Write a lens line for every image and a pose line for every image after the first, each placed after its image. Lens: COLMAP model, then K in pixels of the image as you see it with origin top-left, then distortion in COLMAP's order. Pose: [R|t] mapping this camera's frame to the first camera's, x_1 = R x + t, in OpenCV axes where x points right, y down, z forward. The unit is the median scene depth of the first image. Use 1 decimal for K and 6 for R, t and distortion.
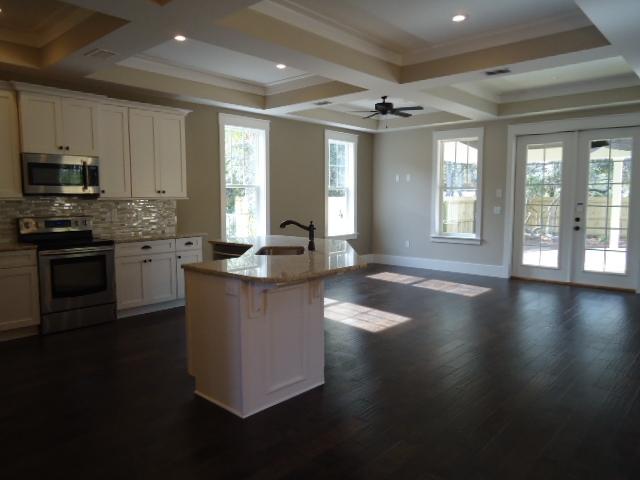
lens RADIAL K [[463.7, 0, 320.0], [0, 463.7, 240.0], [0, 0, 1]] dist [-0.011115, 0.001956]
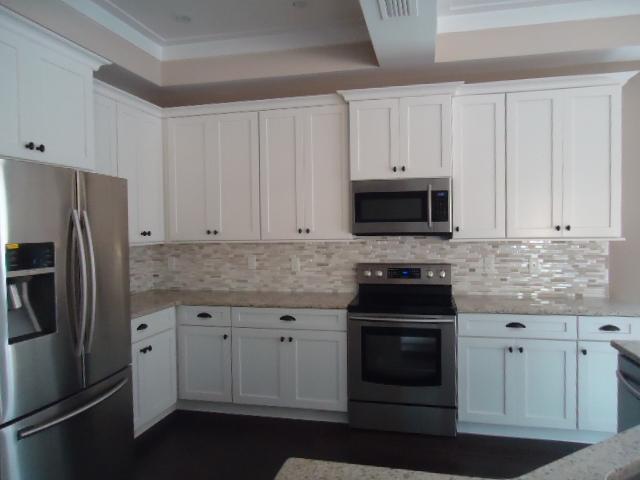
lens RADIAL K [[463.7, 0, 320.0], [0, 463.7, 240.0], [0, 0, 1]] dist [-0.011115, 0.001956]
pose [[0.485553, 0.017564, -0.874031, 0.007337], [-0.069367, 0.997420, -0.018492, -0.060358], [0.871451, 0.069608, 0.485519, 0.486367]]
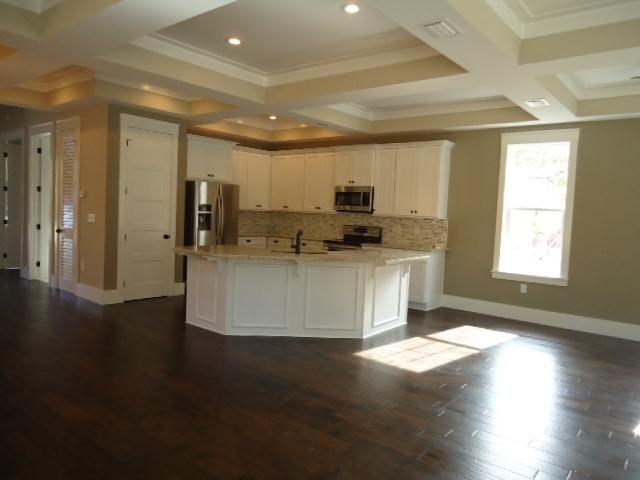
lens RADIAL K [[463.7, 0, 320.0], [0, 463.7, 240.0], [0, 0, 1]] dist [-0.011115, 0.001956]
pose [[0.065406, 0.077240, -0.994865, 0.894883], [-0.130265, 0.989129, 0.068231, -0.084962], [0.989319, 0.125134, 0.074757, 0.699621]]
